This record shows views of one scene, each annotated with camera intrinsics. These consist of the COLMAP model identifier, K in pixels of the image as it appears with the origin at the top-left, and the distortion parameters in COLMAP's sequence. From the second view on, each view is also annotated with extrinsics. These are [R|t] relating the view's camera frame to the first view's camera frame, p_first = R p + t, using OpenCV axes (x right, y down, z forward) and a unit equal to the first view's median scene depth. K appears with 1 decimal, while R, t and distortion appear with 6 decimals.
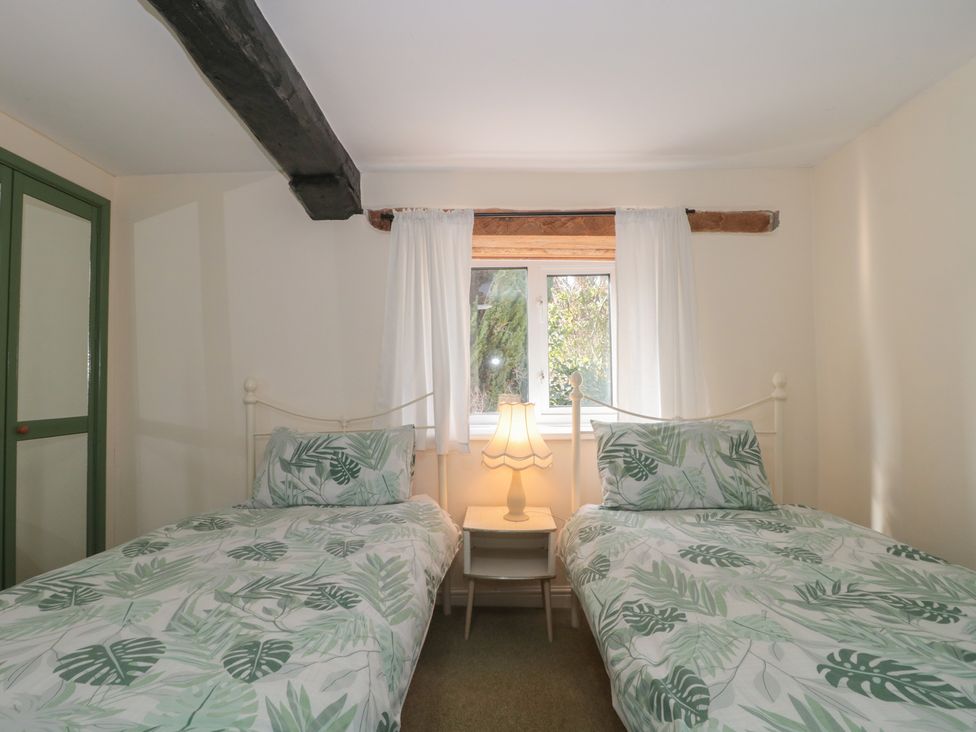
lens RADIAL K [[527.0, 0, 485.1], [0, 527.0, 363.9], [0, 0, 1]] dist [0.002864, -0.014706]
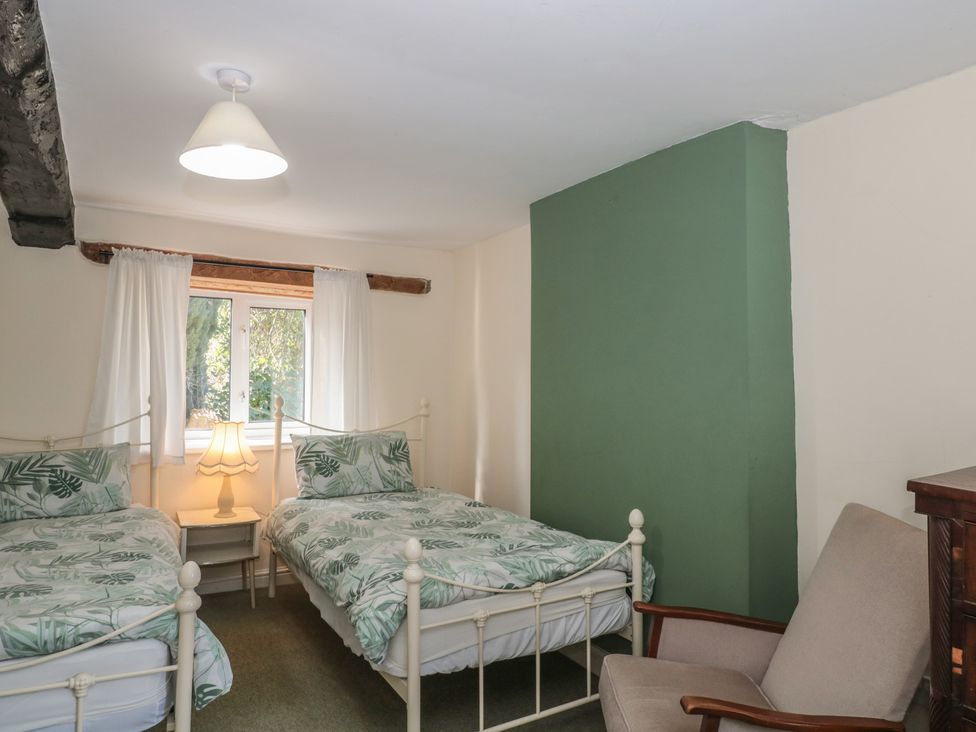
lens RADIAL K [[657.5, 0, 493.1], [0, 657.5, 359.9], [0, 0, 1]] dist [0.003120, -0.006003]
pose [[0.856083, 0.030248, 0.515953, -0.223028], [-0.033168, 0.999443, -0.003559, -0.090585], [-0.515774, -0.014066, 0.856609, -0.670379]]
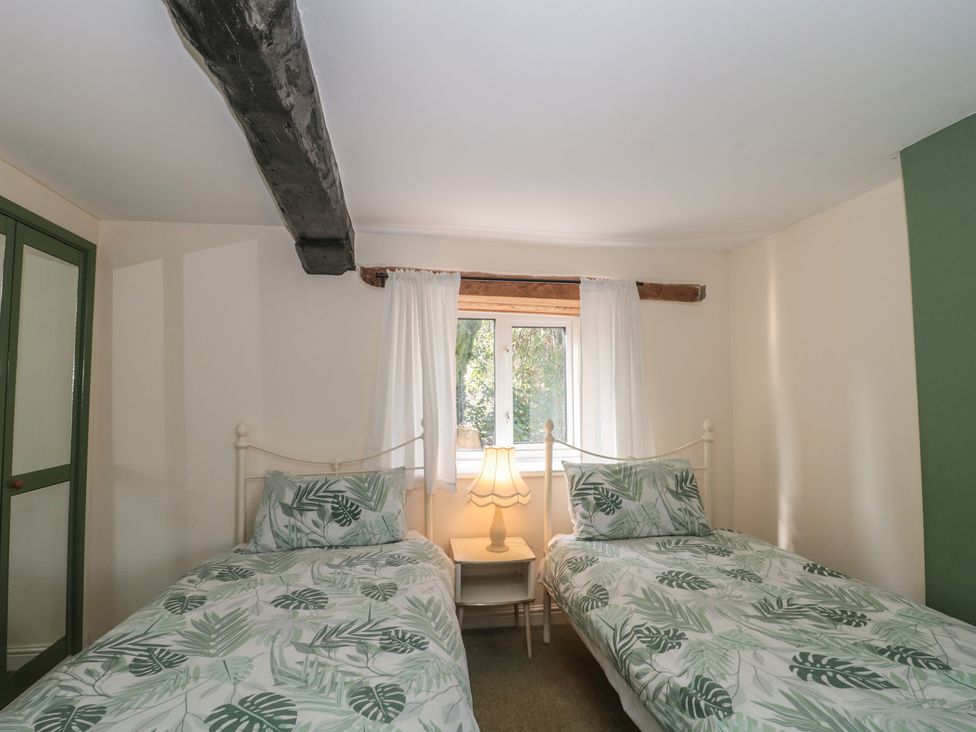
lens RADIAL K [[513.5, 0, 486.1], [0, 513.5, 362.3], [0, 0, 1]] dist [0.002187, -0.014234]
pose [[0.983562, 0.017685, 0.179703, -0.183162], [-0.012833, 0.999522, -0.028127, -0.082298], [-0.180114, 0.025359, 0.983319, -0.095833]]
